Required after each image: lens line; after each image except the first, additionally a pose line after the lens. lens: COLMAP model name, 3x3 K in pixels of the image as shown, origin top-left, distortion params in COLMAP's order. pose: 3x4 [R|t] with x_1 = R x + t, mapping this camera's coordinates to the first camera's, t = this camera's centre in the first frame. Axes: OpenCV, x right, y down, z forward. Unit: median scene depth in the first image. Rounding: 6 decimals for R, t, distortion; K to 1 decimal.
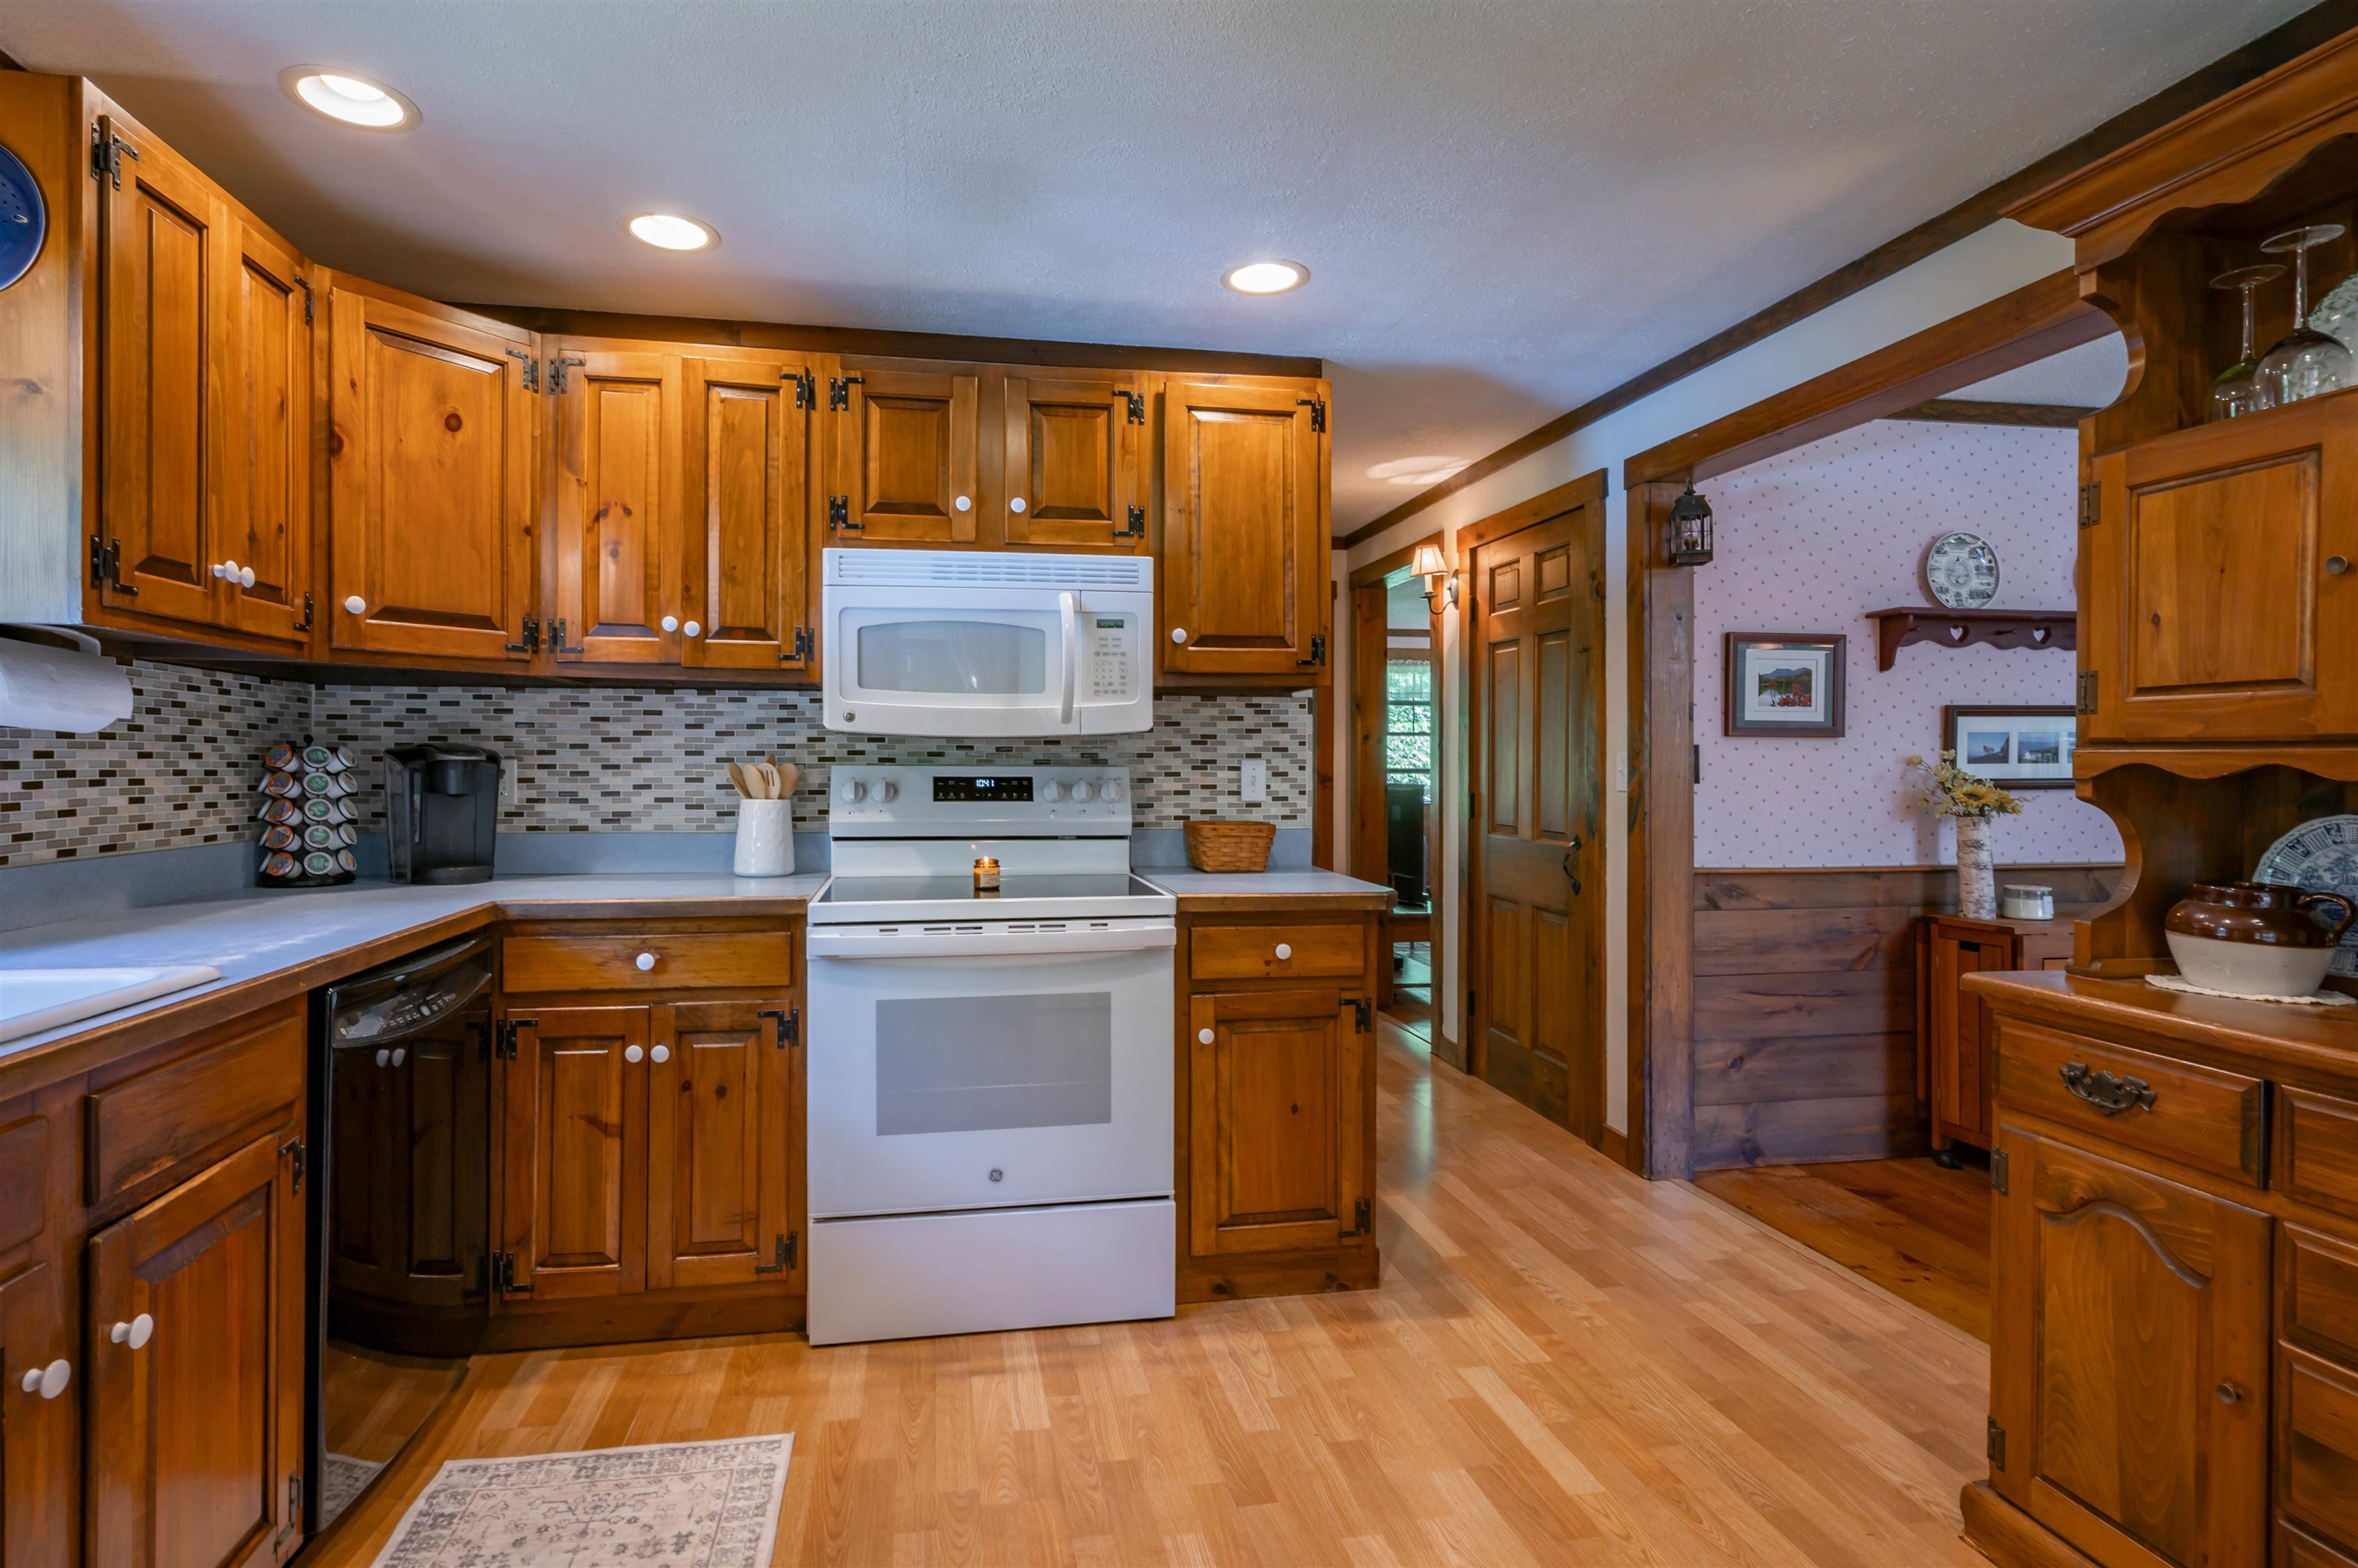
lens RADIAL K [[1150.0, 0, 1119.3], [0, 1150.0, 764.7], [0, 0, 1]] dist [-0.000944, 0.001082]
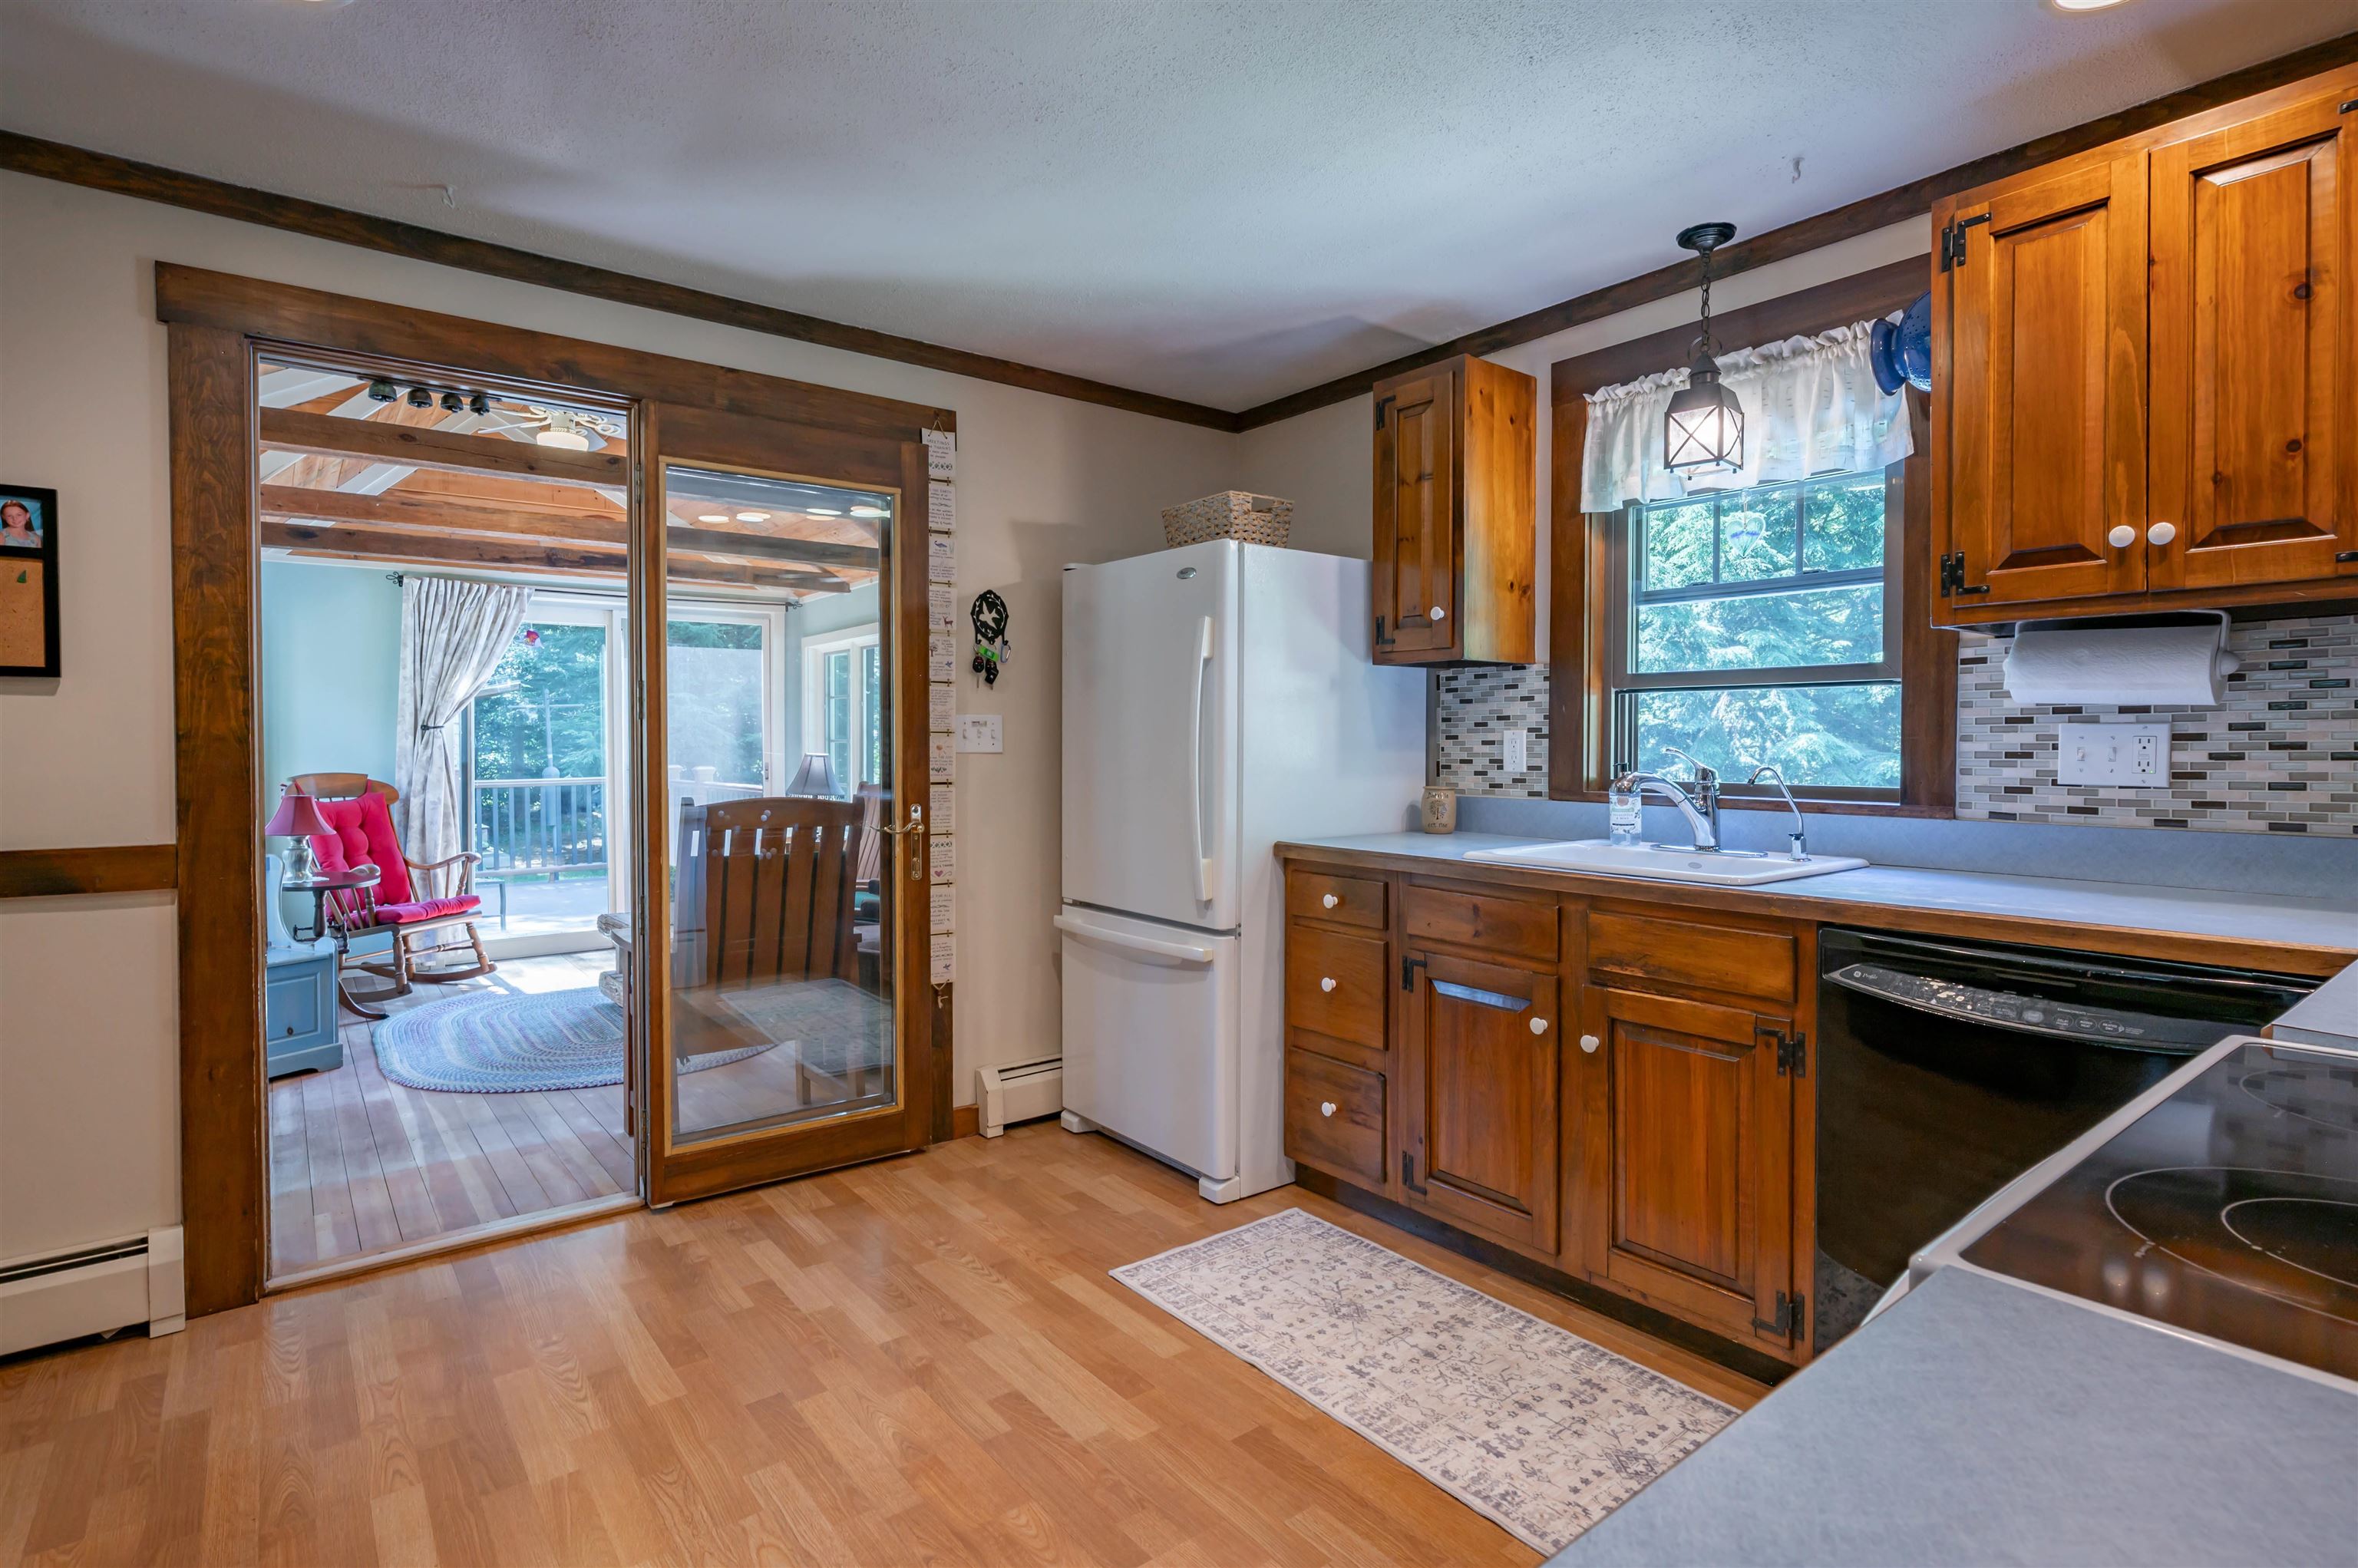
lens RADIAL K [[1170.9, 0, 1201.9], [0, 1170.9, 762.6], [0, 0, 1]] dist [-0.010520, 0.008139]
pose [[-0.864659, 0.008557, -0.502287, 0.297309], [-0.000969, 0.999825, 0.018702, 0.003655], [0.502359, 0.016658, -0.864499, 1.108319]]
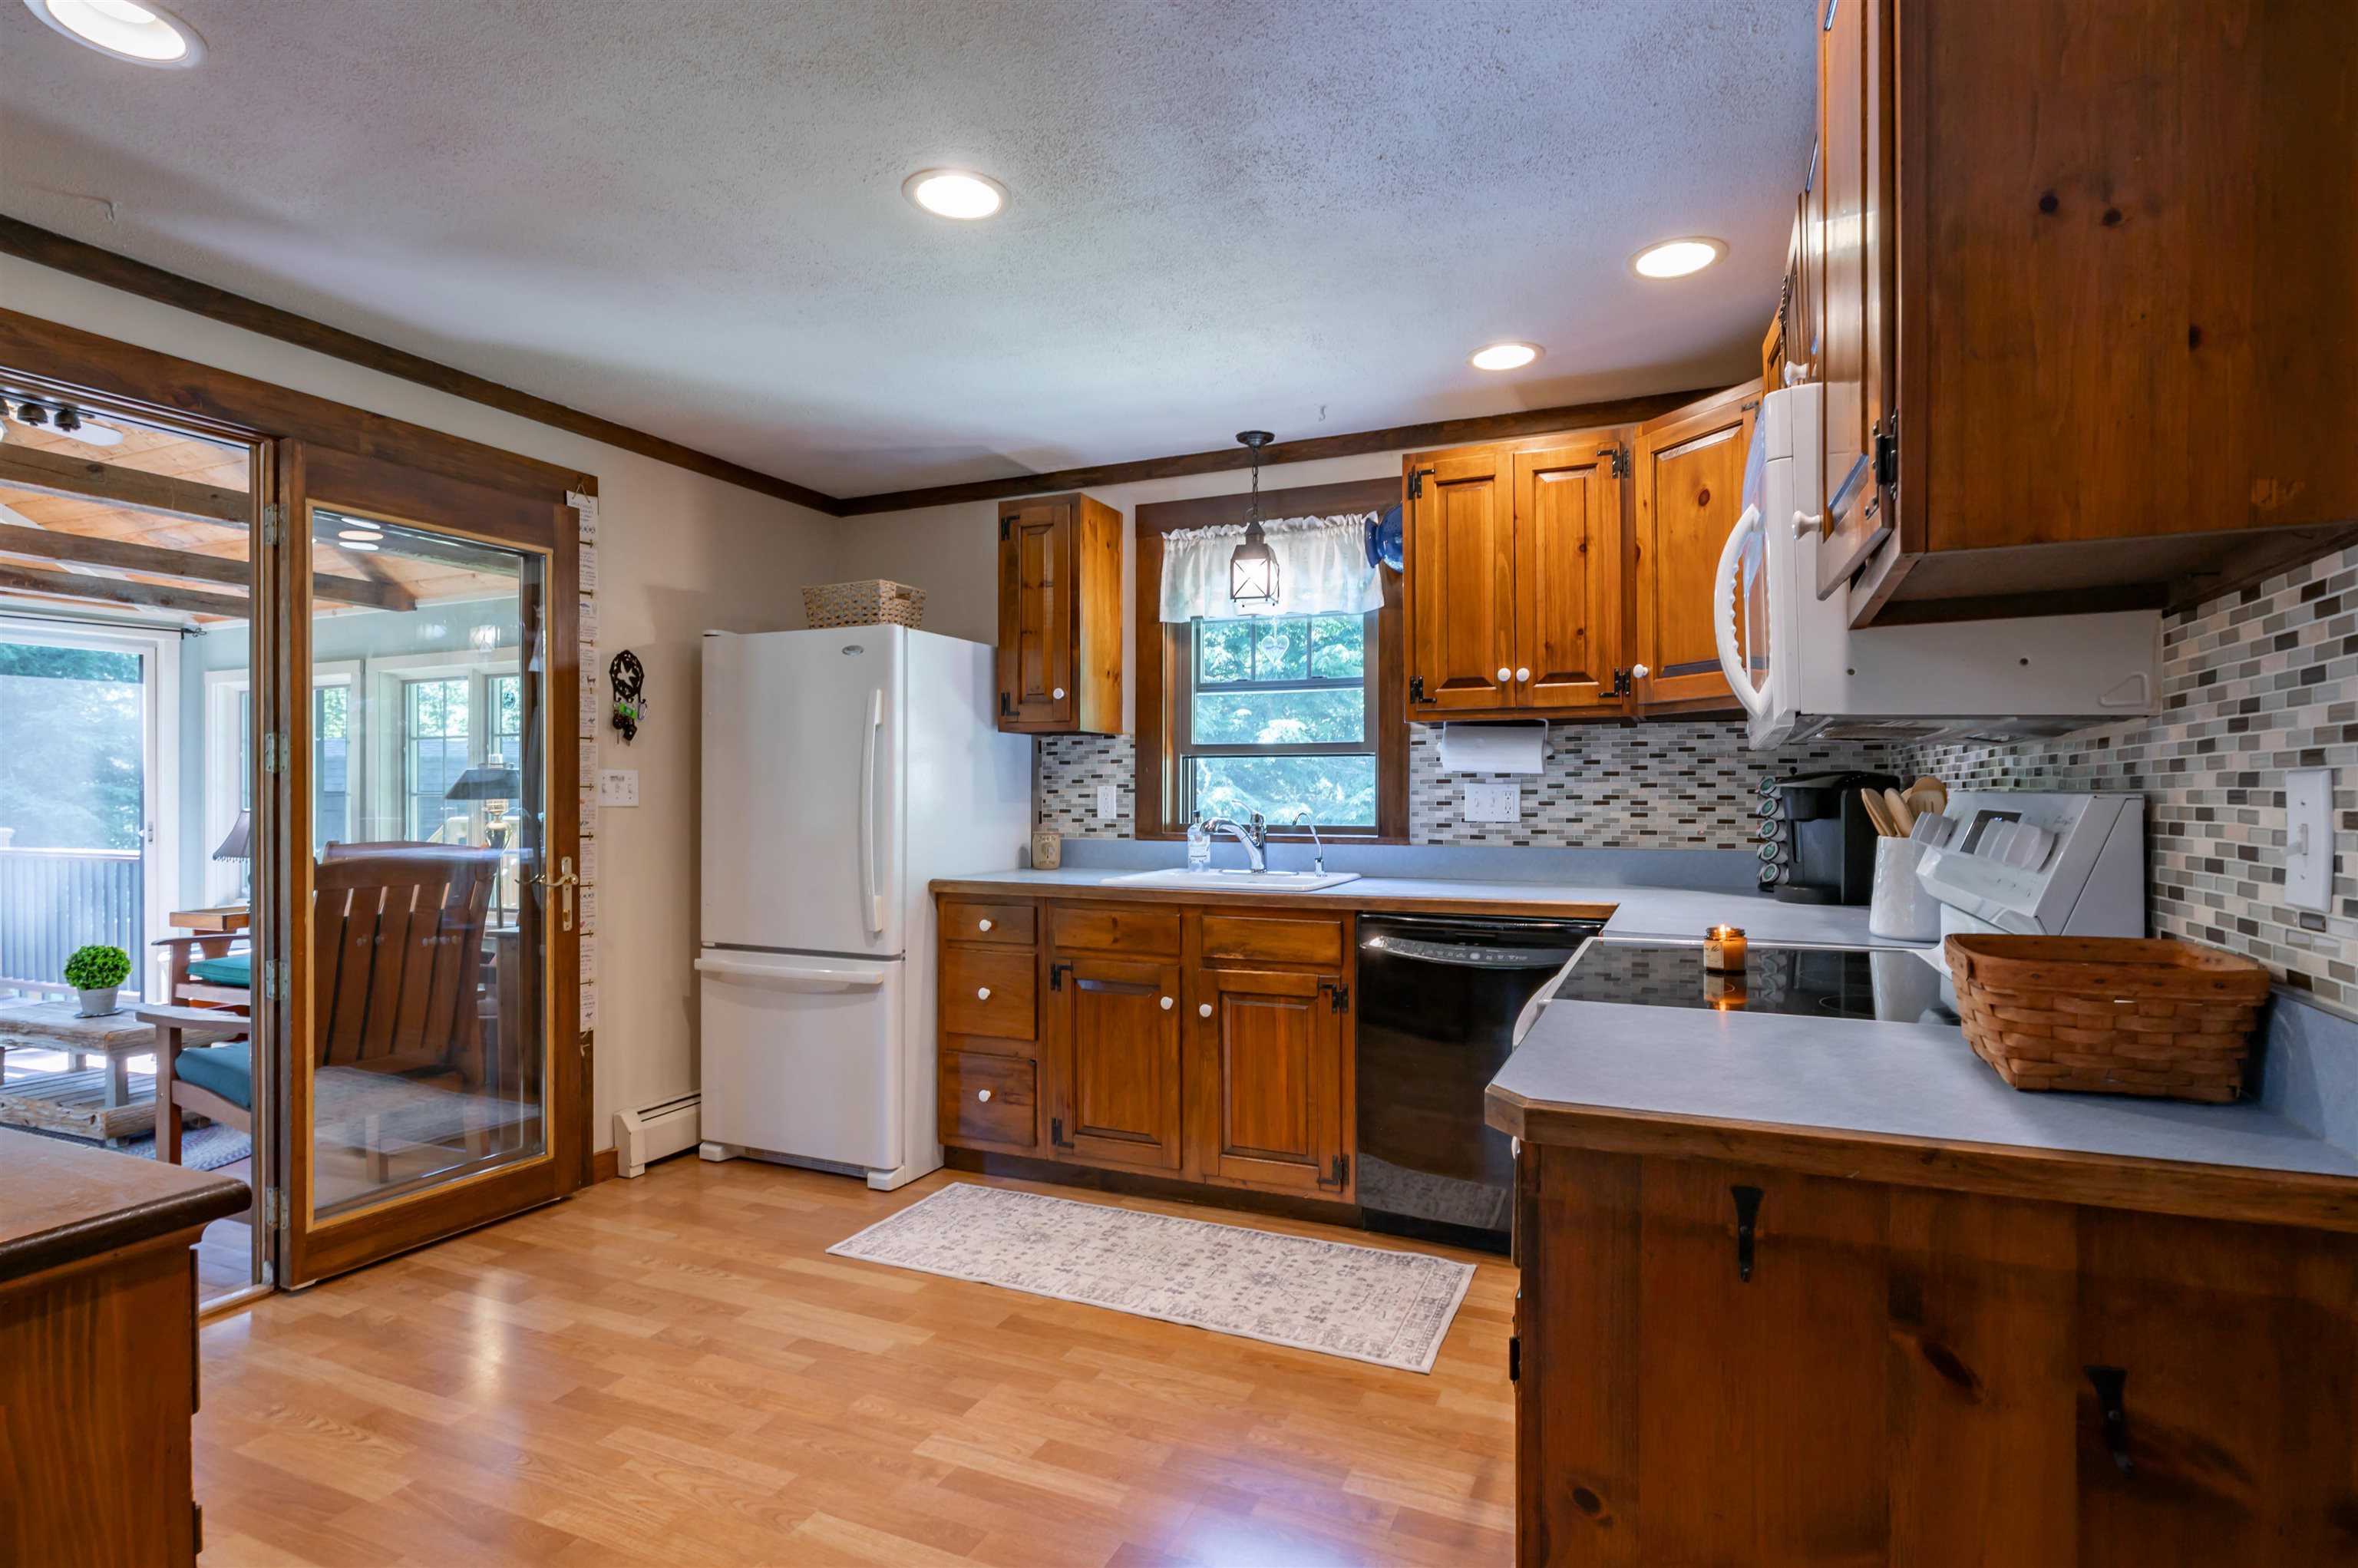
lens RADIAL K [[1165.8, 0, 1222.7], [0, 1165.8, 796.2], [0, 0, 1]] dist [-0.003910, 0.000791]
pose [[-0.515060, 0.001861, -0.857152, 0.659940], [-0.000286, 0.999997, 0.002342, 0.002206], [0.857154, 0.001451, -0.515058, 1.148100]]
